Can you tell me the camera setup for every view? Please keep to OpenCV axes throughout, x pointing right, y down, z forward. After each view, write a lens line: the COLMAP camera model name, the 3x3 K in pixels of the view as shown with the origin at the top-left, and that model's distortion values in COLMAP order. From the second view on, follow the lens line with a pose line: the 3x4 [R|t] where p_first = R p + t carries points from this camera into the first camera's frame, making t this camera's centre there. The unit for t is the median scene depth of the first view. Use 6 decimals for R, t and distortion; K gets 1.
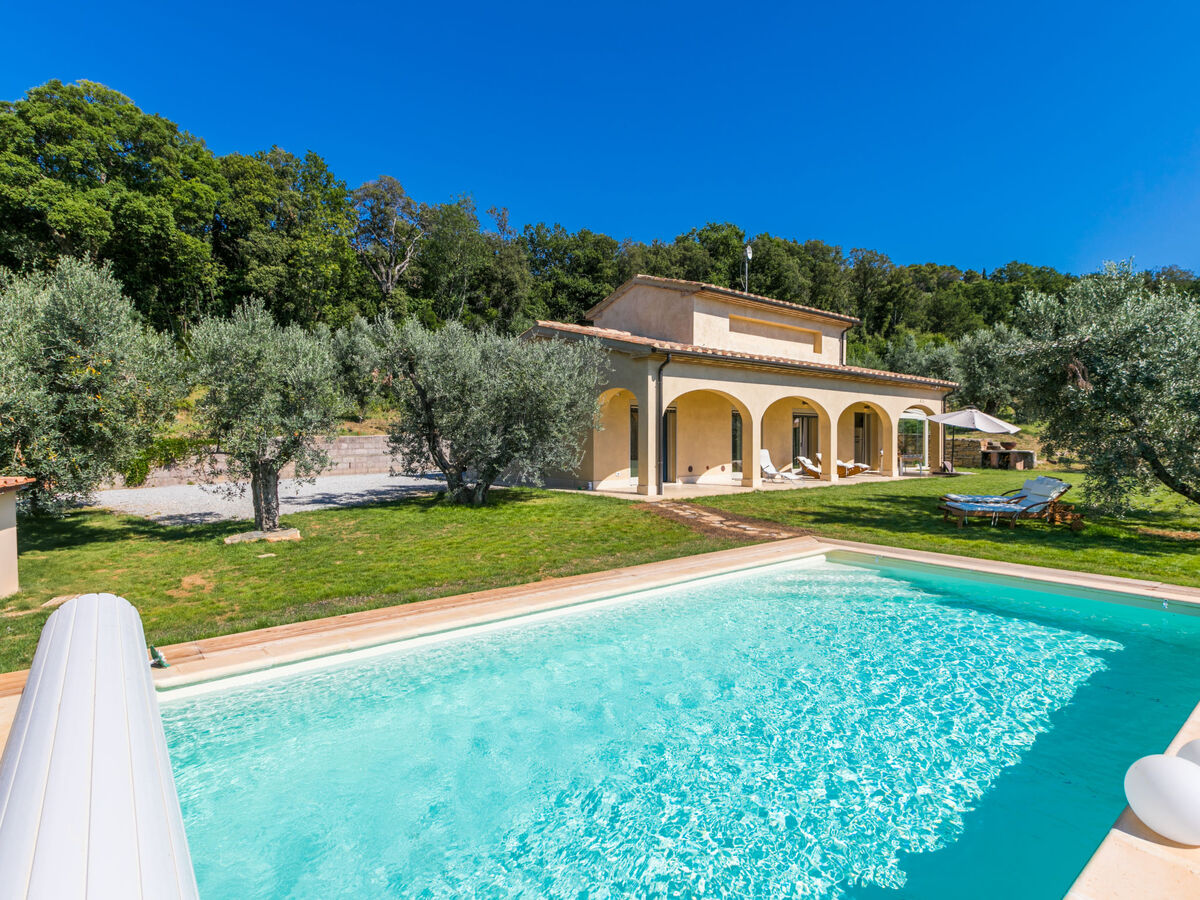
lens RADIAL K [[611.6, 0, 586.2], [0, 611.6, 444.2], [0, 0, 1]] dist [0.005564, 0.000269]
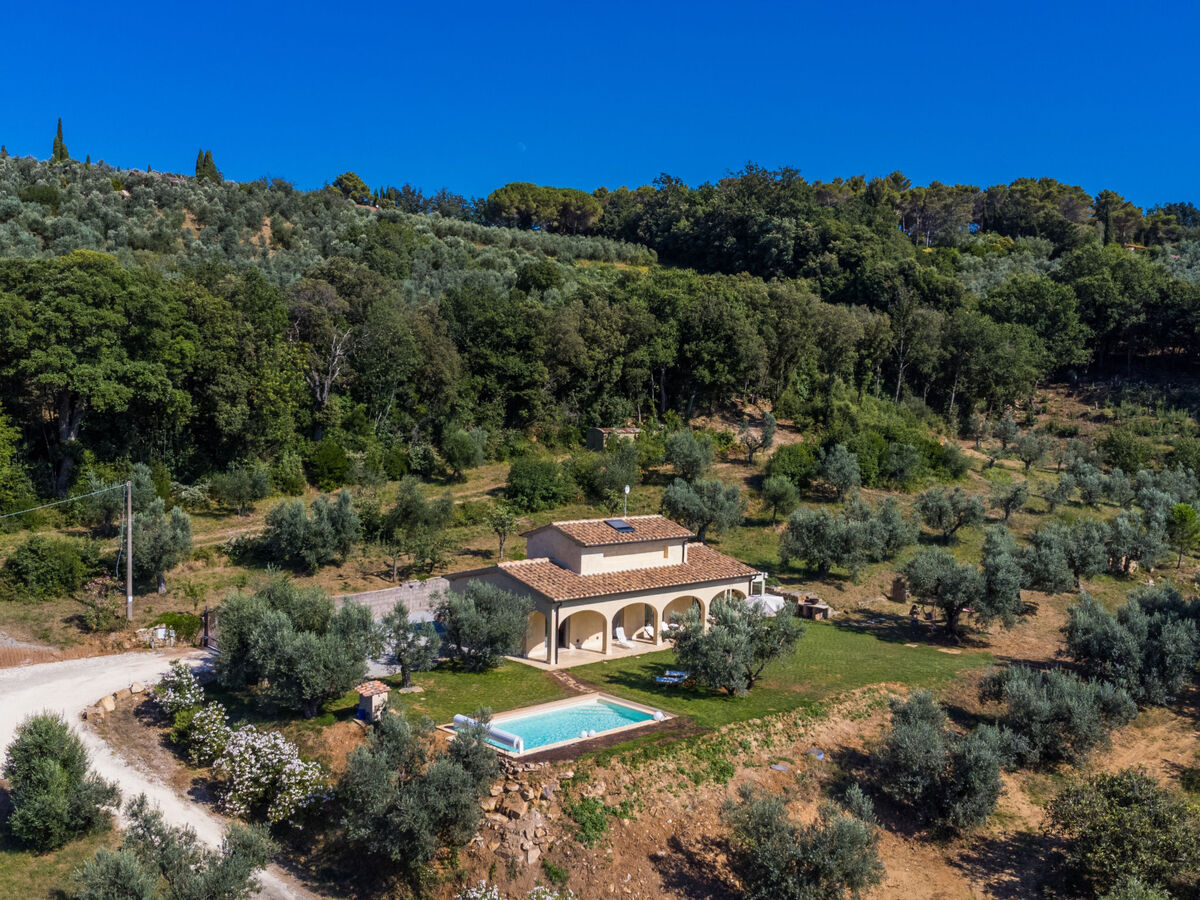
lens RADIAL K [[1164.2, 0, 576.9], [0, 1164.2, 411.4], [0, 0, 1]] dist [0.008070, 0.000000]
pose [[0.997664, 0.019452, 0.065477, -0.062524], [-0.020071, 0.999760, 0.008797, -0.545571], [-0.065291, -0.010091, 0.997815, -2.007687]]
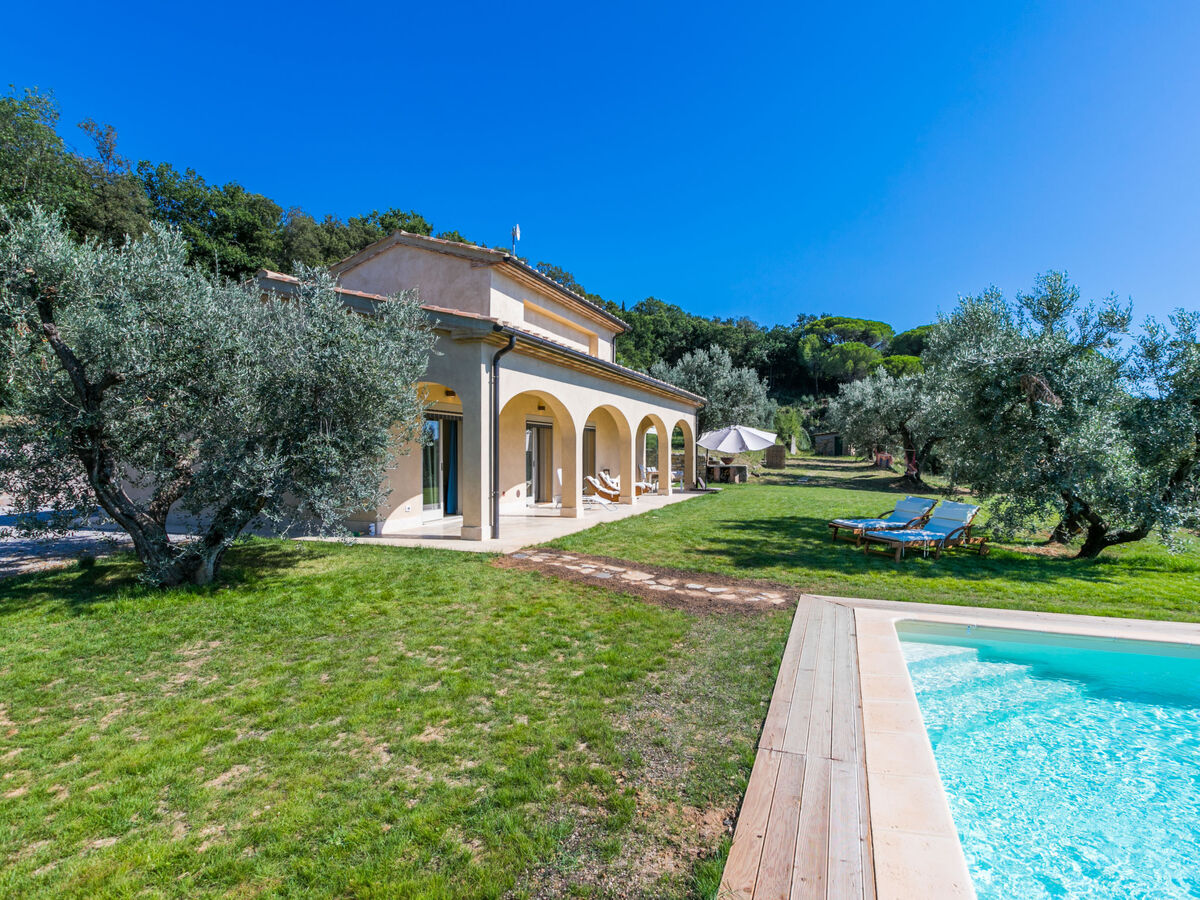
lens RADIAL K [[645.1, 0, 580.4], [0, 645.1, 446.6], [0, 0, 1]] dist [0.020555, -0.003480]
pose [[0.863402, 0.003752, 0.504502, -0.105311], [0.005597, 0.999840, -0.017013, -0.005023], [-0.504485, 0.017513, 0.863243, 0.202940]]
